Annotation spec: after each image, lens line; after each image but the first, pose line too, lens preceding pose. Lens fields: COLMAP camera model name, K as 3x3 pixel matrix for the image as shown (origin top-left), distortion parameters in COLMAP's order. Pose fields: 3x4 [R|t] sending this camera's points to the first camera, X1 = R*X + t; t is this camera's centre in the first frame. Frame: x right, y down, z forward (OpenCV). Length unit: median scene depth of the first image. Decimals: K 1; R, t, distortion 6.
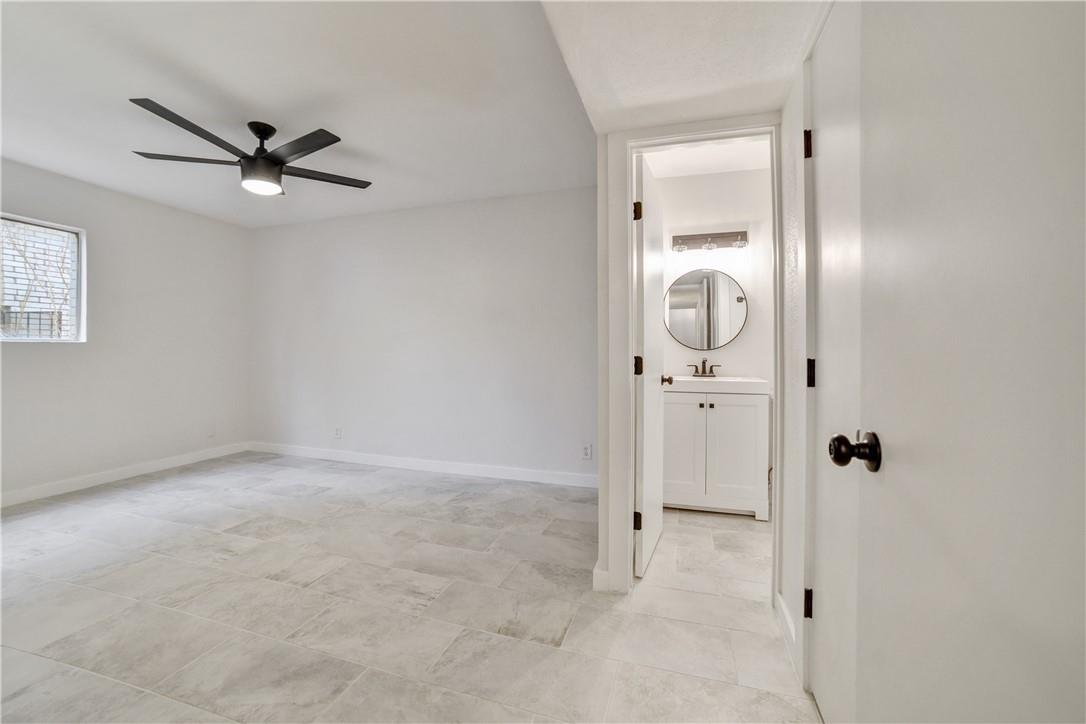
lens RADIAL K [[435.6, 0, 545.4], [0, 435.6, 366.1], [0, 0, 1]] dist [-0.084103, 0.035012]
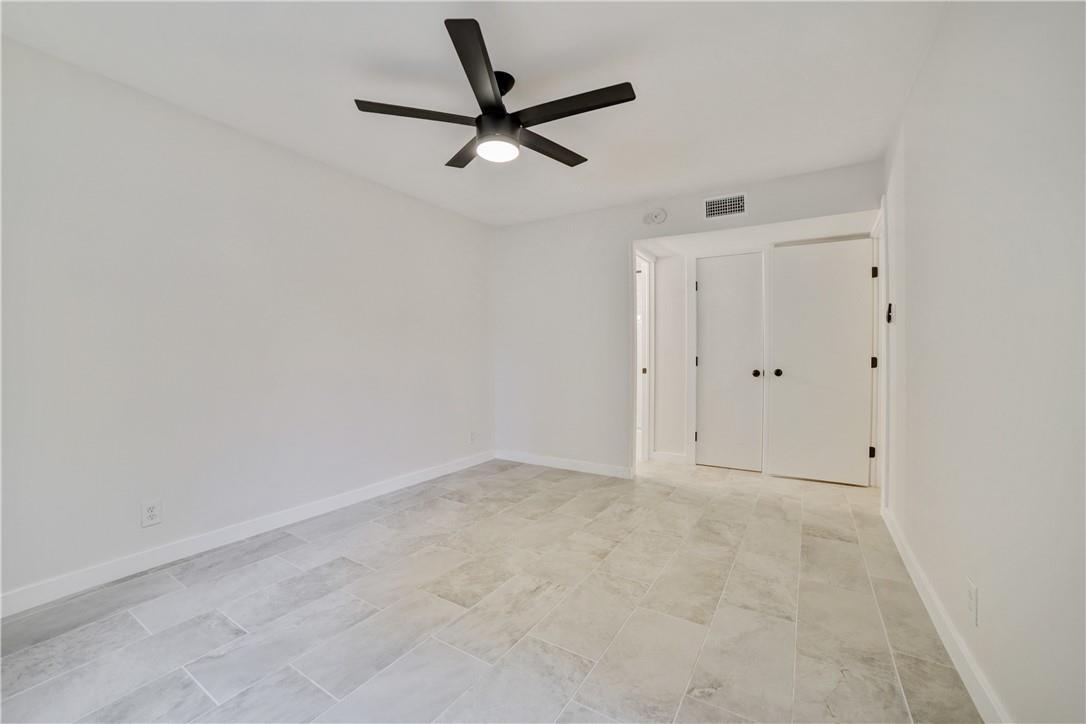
lens RADIAL K [[435.6, 0, 545.4], [0, 435.6, 366.1], [0, 0, 1]] dist [-0.084103, 0.035012]
pose [[0.251354, -0.032075, 0.967364, -1.292877], [0.034714, 0.999106, 0.024108, -0.033753], [-0.967272, 0.027521, 0.252243, 0.600683]]
